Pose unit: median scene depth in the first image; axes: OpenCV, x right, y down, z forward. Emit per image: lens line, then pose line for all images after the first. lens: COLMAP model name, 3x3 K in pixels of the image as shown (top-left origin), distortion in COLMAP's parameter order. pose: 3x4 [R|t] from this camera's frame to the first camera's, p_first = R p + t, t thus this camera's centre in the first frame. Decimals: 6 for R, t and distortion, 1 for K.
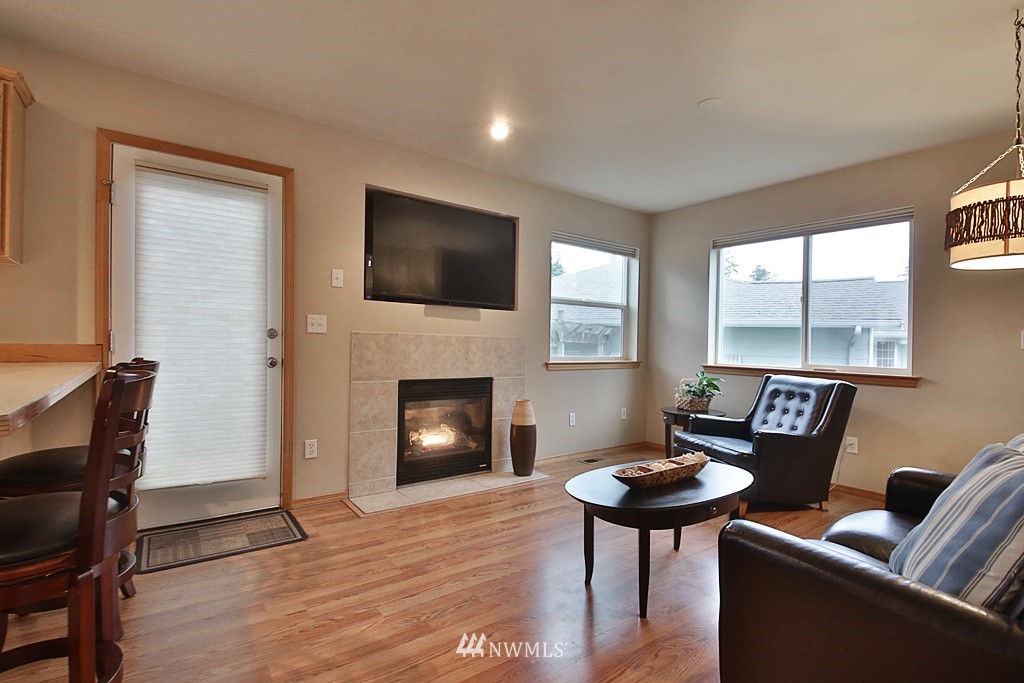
lens RADIAL K [[473.1, 0, 507.0], [0, 473.1, 343.3], [0, 0, 1]] dist [0.000187, -0.000356]
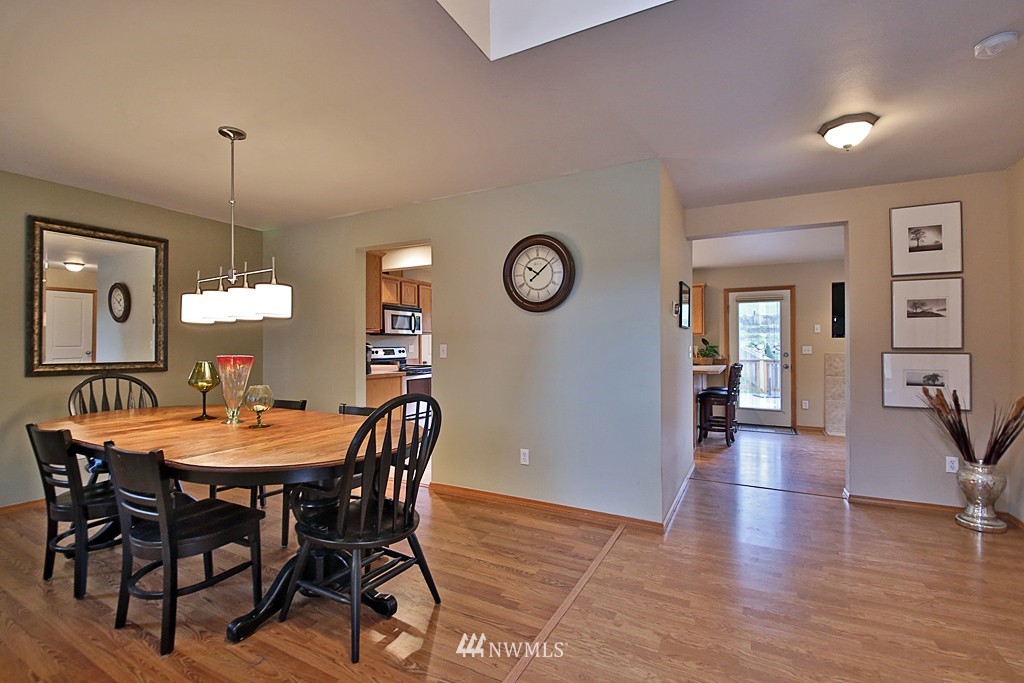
lens RADIAL K [[441.2, 0, 512.0], [0, 441.2, 341.5], [0, 0, 1]] dist [0.002418, 0.000149]
pose [[0.428474, -0.027581, -0.903133, 0.868841], [0.004576, 0.999587, -0.028356, -0.027441], [0.903542, 0.008017, 0.428424, -1.137678]]
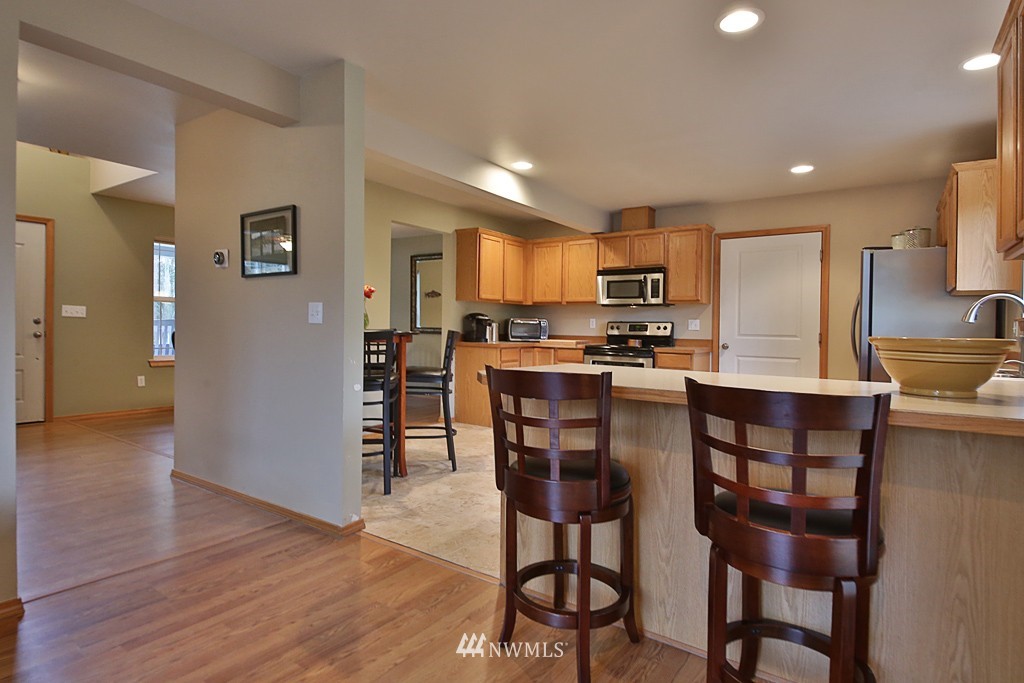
lens RADIAL K [[537.7, 0, 512.0], [0, 537.7, 341.5], [0, 0, 1]] dist [0.016377, -0.000021]
pose [[-0.947472, -0.033014, -0.318130, -0.125462], [-0.042128, 0.998874, 0.021810, -0.013395], [0.317052, 0.034067, -0.947796, 0.878174]]
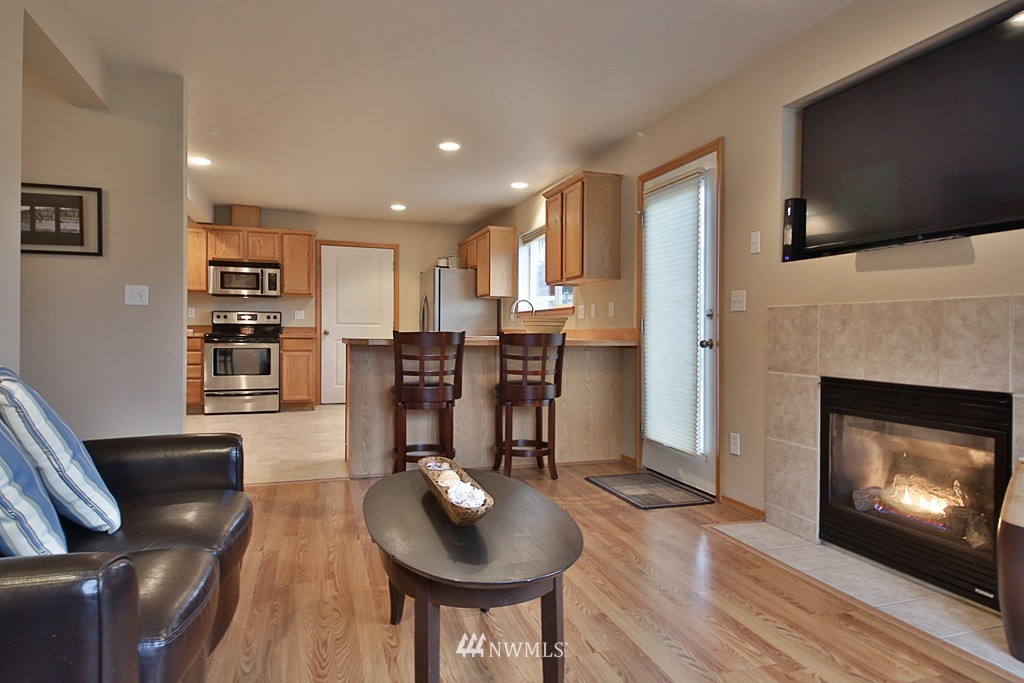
lens RADIAL K [[609.2, 0, 512.0], [0, 609.2, 341.5], [0, 0, 1]] dist [0.034005, -0.000933]
pose [[-0.313588, -0.013650, -0.949461, 0.747410], [-0.022426, 0.999724, -0.006965, 0.047767], [0.949294, 0.019109, -0.313808, 0.903516]]
